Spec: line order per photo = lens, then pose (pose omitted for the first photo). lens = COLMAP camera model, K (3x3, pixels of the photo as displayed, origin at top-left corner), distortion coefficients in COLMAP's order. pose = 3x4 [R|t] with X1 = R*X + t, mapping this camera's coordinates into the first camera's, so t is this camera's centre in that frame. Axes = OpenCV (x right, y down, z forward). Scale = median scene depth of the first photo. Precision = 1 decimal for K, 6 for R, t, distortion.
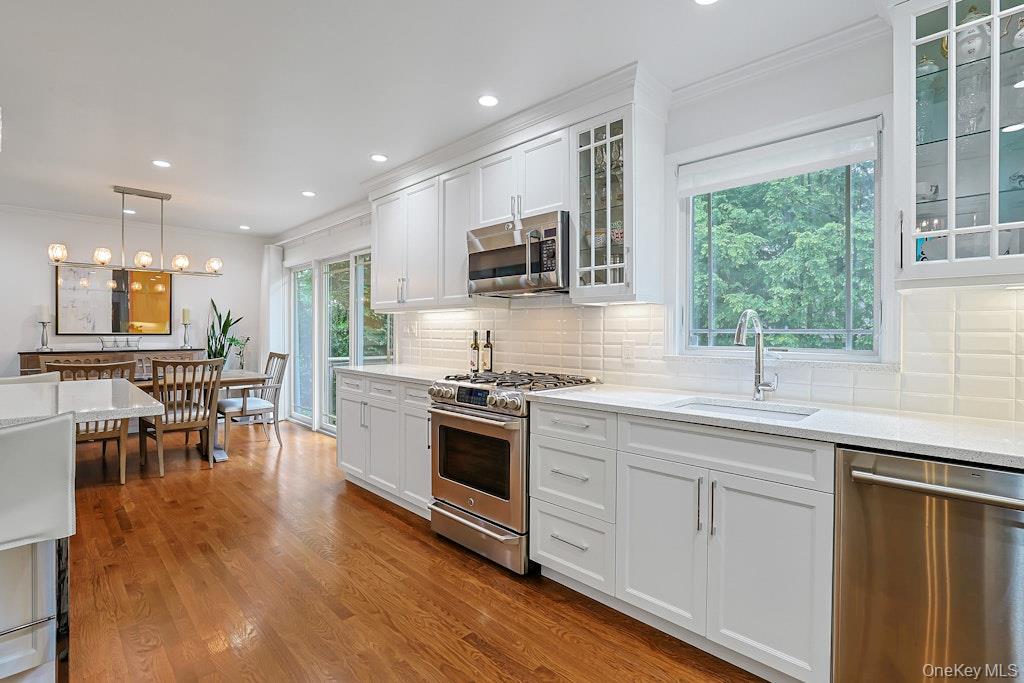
lens RADIAL K [[481.3, 0, 513.6], [0, 481.3, 327.9], [0, 0, 1]] dist [-0.032205, 0.009255]
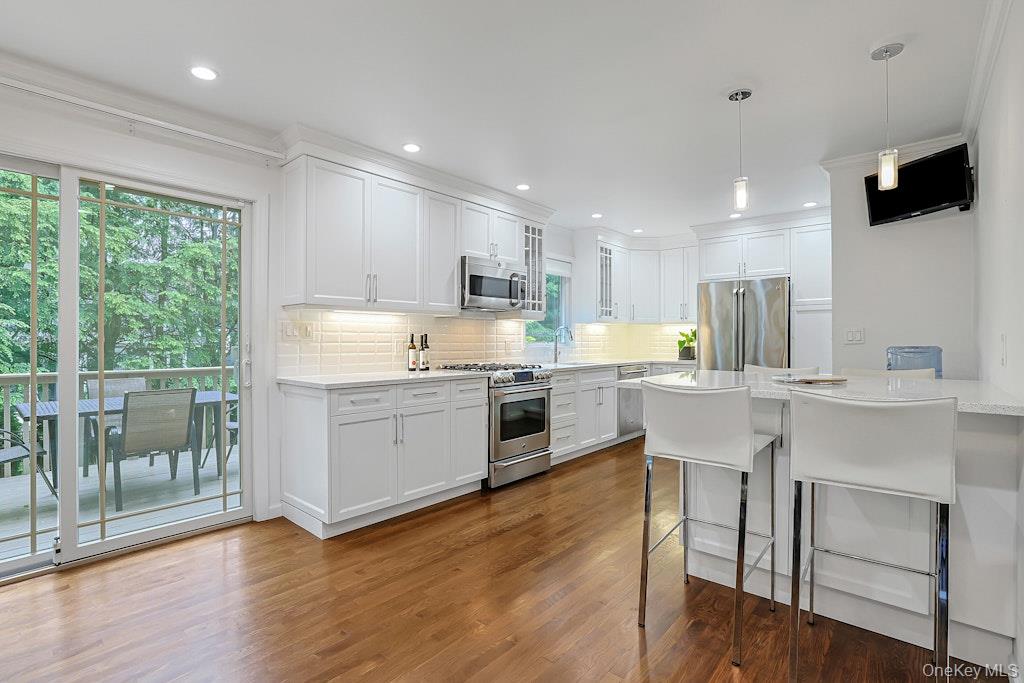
lens RADIAL K [[481.3, 0, 491.2], [0, 481.3, 341.9], [0, 0, 1]] dist [-0.032205, 0.009255]
pose [[-0.045689, -0.009802, 0.998908, -1.222465], [-0.006547, 0.999933, 0.009513, 0.012611], [-0.998934, -0.006105, -0.045750, 0.888930]]
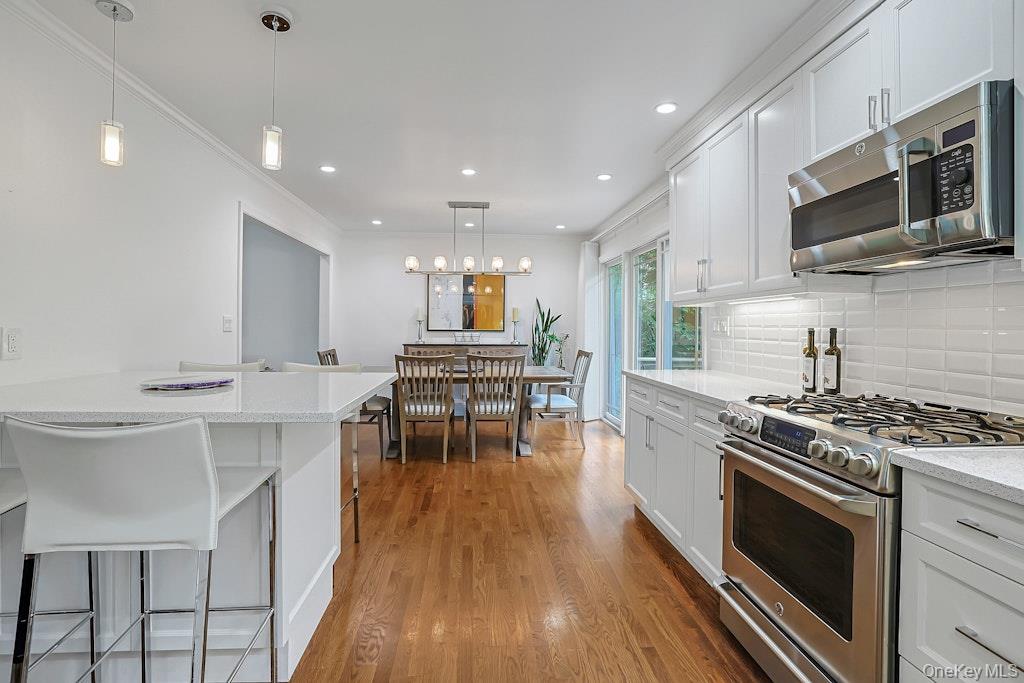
lens RADIAL K [[481.3, 0, 500.3], [0, 481.3, 326.5], [0, 0, 1]] dist [-0.032205, 0.009255]
pose [[0.752967, 0.000810, -0.658057, 0.029360], [0.000103, 0.999999, 0.001349, 0.002529], [0.658058, -0.001084, 0.752967, 0.237157]]
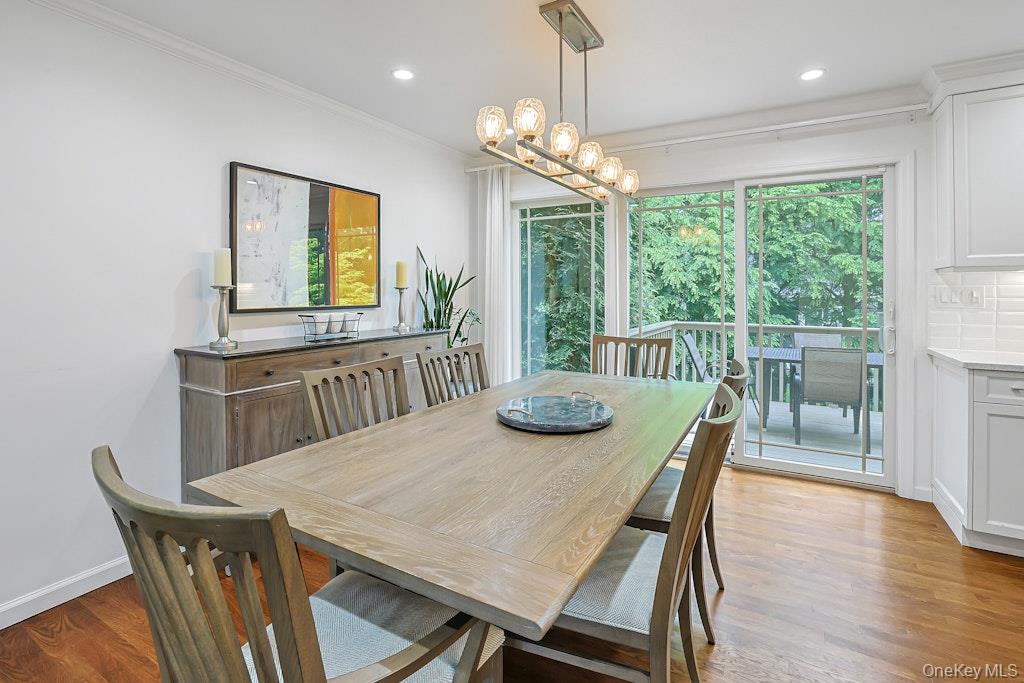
lens RADIAL K [[481.3, 0, 512.8], [0, 481.3, 293.3], [0, 0, 1]] dist [-0.032205, 0.009255]
pose [[0.965080, -0.005342, 0.261902, -1.204250], [0.003133, 0.999956, 0.008849, -0.011269], [-0.261938, -0.007719, 0.965054, 0.667925]]
